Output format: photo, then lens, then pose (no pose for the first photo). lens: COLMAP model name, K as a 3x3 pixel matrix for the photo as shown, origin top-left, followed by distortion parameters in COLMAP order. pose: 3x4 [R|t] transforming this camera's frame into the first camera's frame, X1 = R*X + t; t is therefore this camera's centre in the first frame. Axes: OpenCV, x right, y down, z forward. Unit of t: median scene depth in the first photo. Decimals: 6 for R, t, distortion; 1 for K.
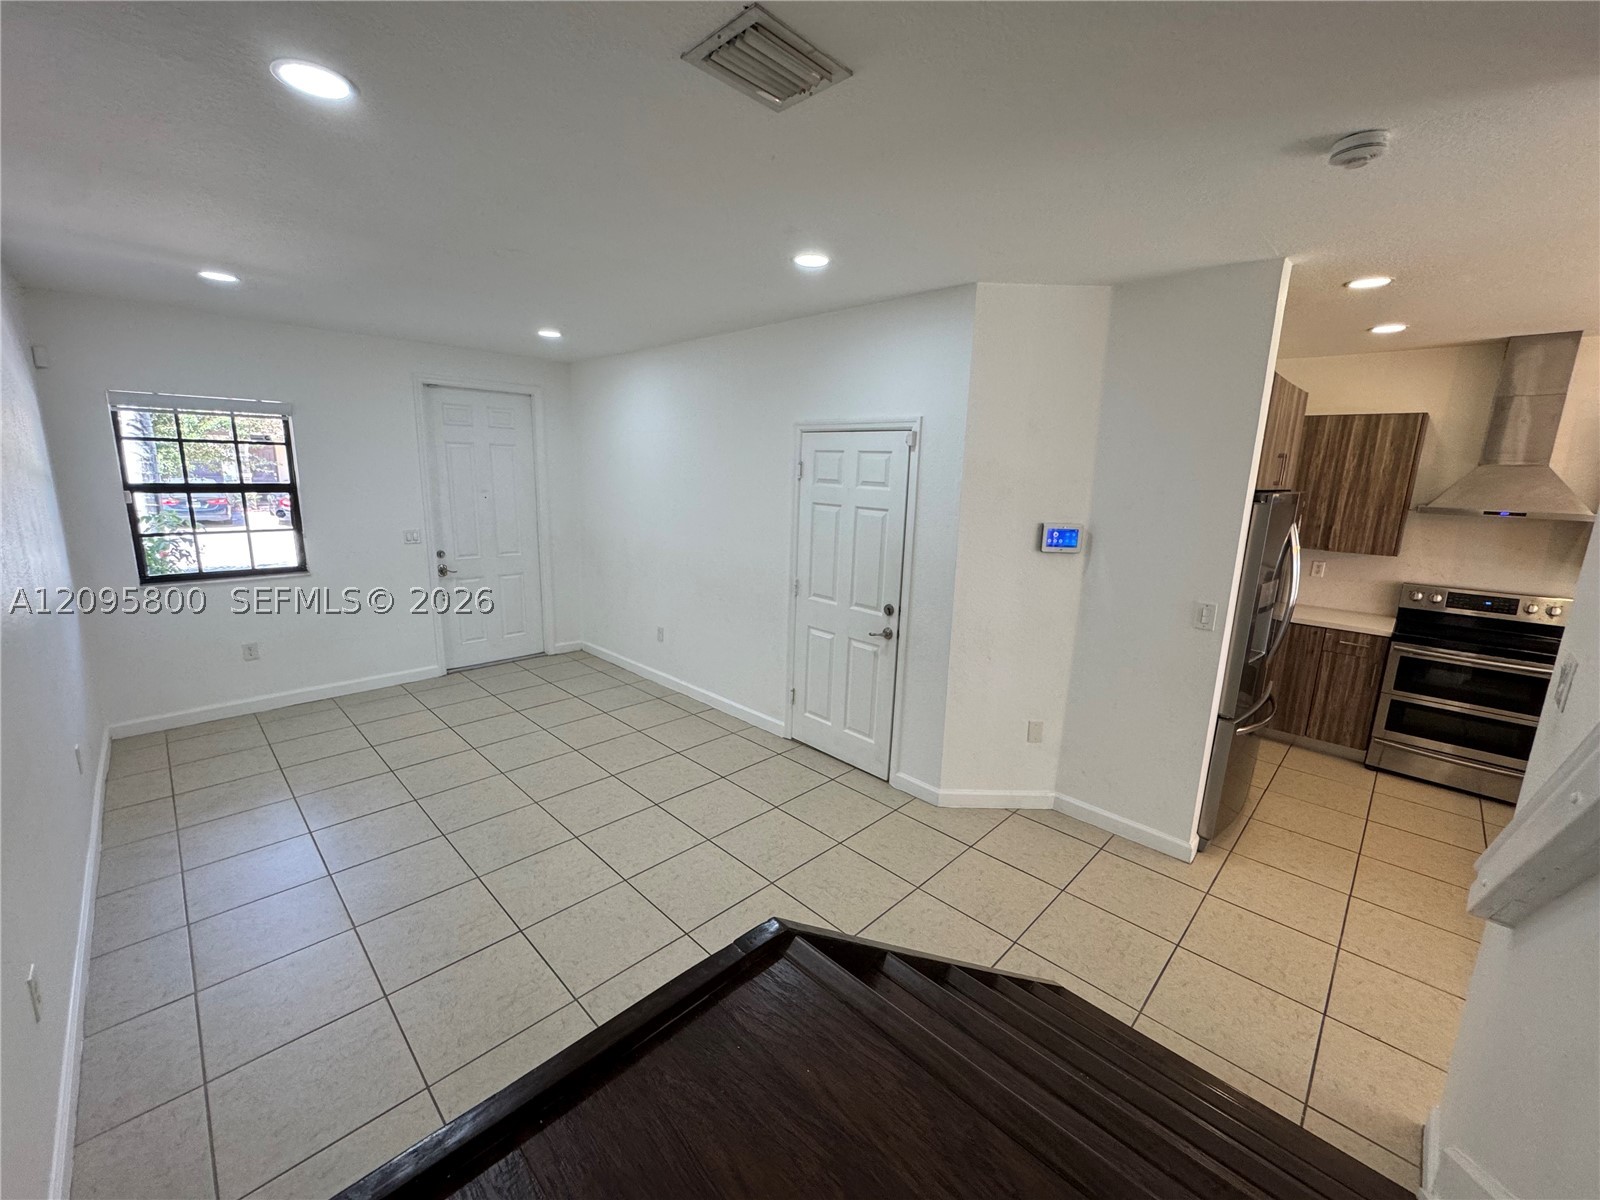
lens RADIAL K [[638.5, 0, 807.5], [0, 638.5, 597.6], [0, 0, 1]] dist [-0.012047, 0.001863]
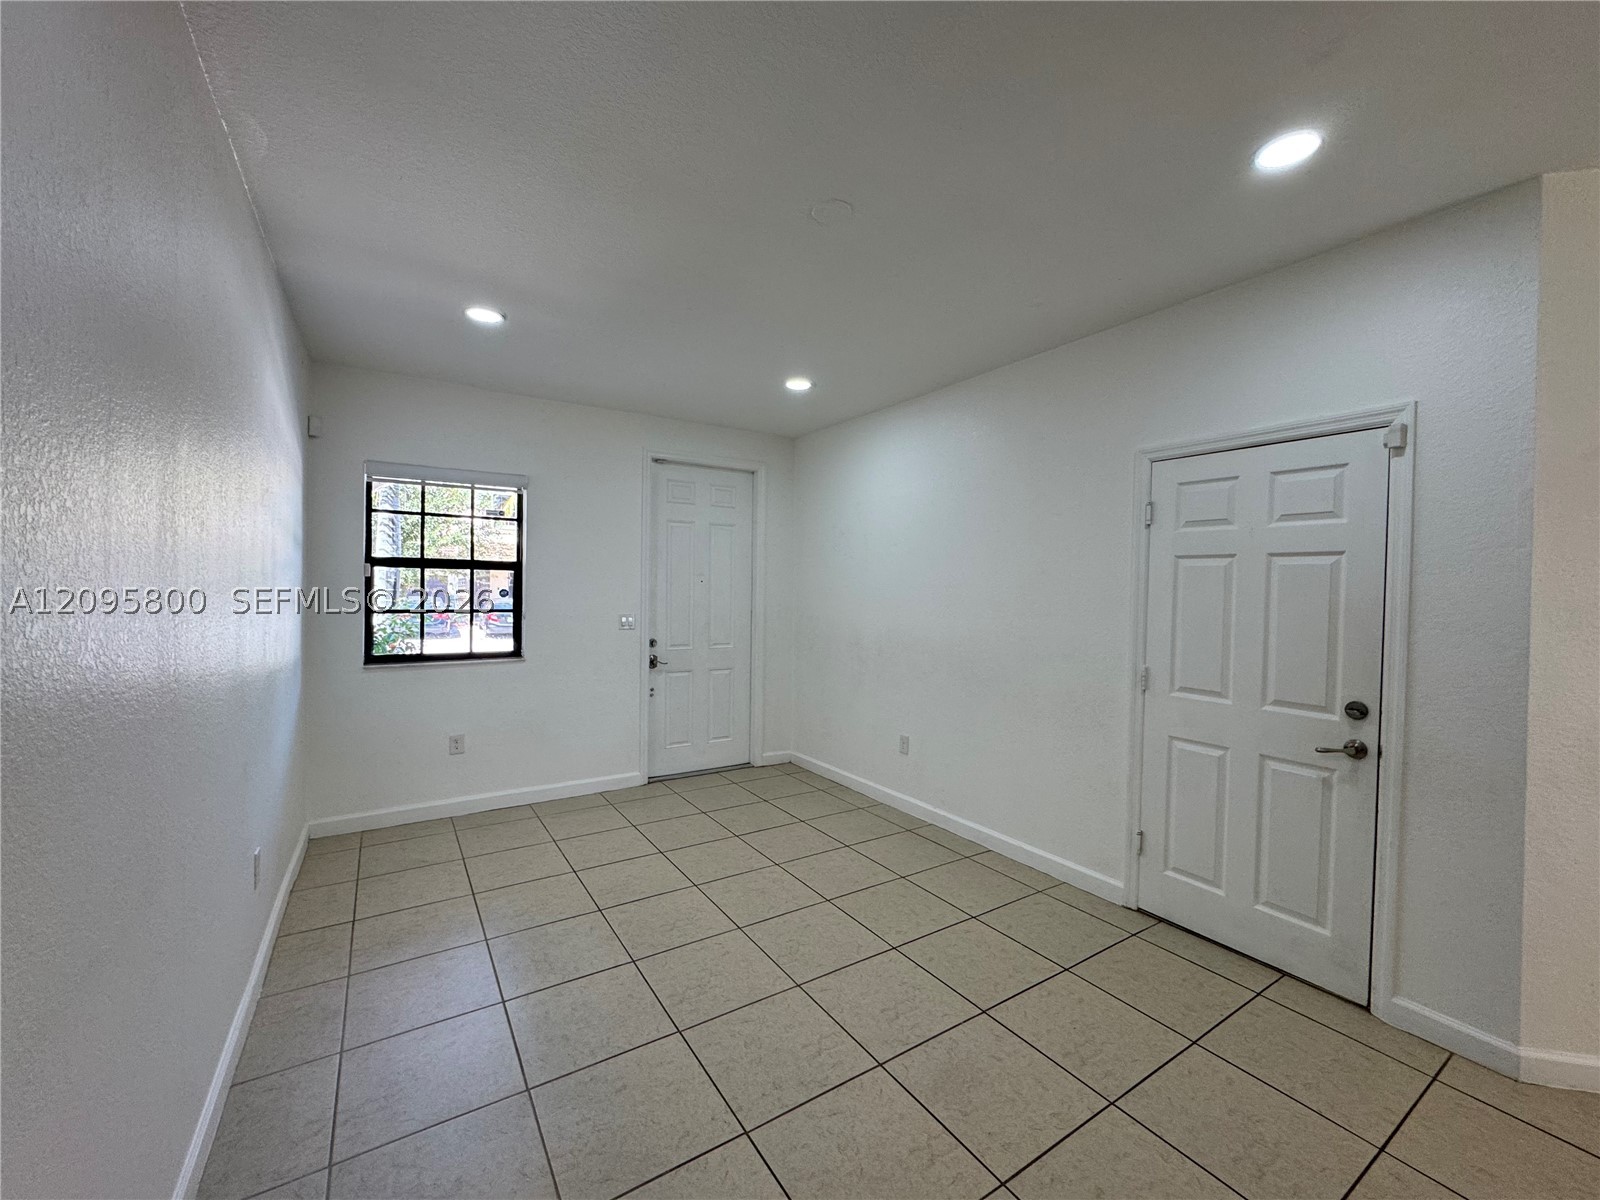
lens RADIAL K [[638.5, 0, 804.8], [0, 638.5, 598.3], [0, 0, 1]] dist [-0.012047, 0.001863]
pose [[0.974949, -0.011016, -0.222154, -0.229139], [-0.030912, 0.982370, -0.184374, 0.037493], [0.220268, 0.186623, 0.957420, 0.242806]]
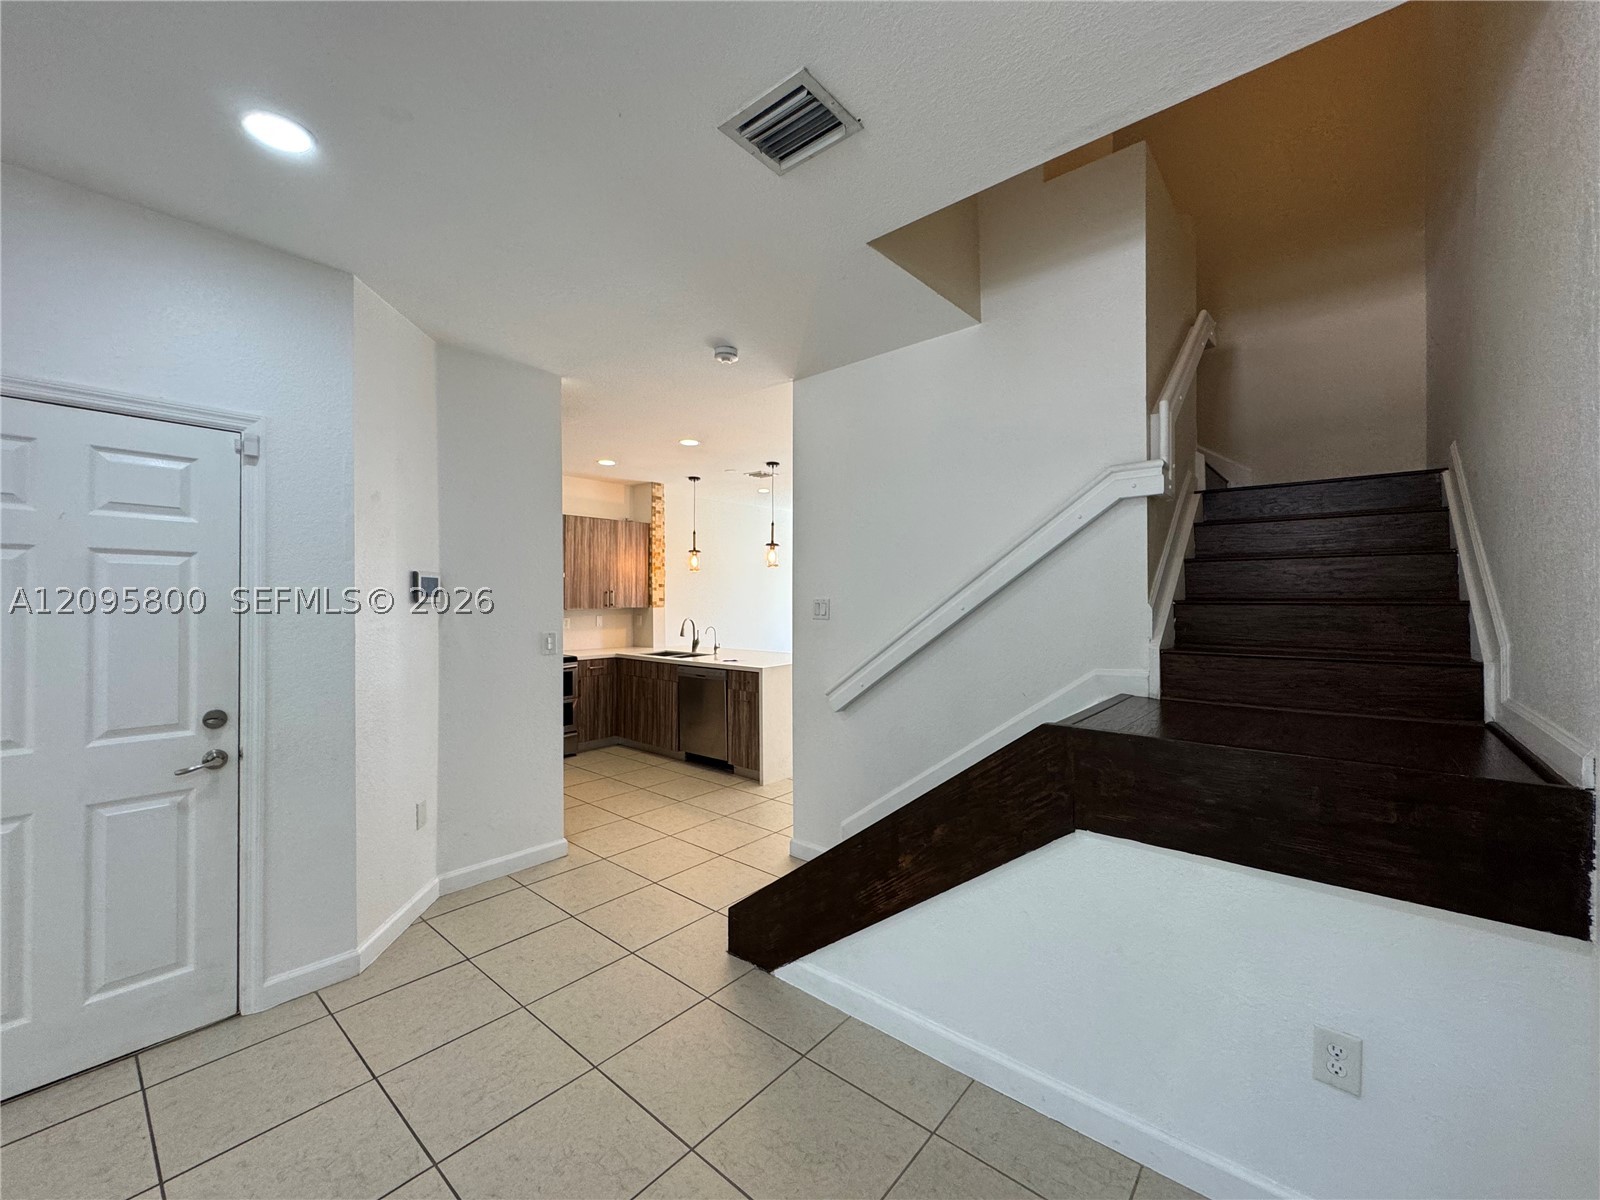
lens RADIAL K [[638.5, 0, 793.0], [0, 638.5, 599.0], [0, 0, 1]] dist [-0.012047, 0.001863]
pose [[-0.071525, -0.027915, 0.997048, -0.443378], [0.194421, 0.980045, 0.041386, -0.009229], [-0.978307, 0.196808, -0.064670, 0.433740]]
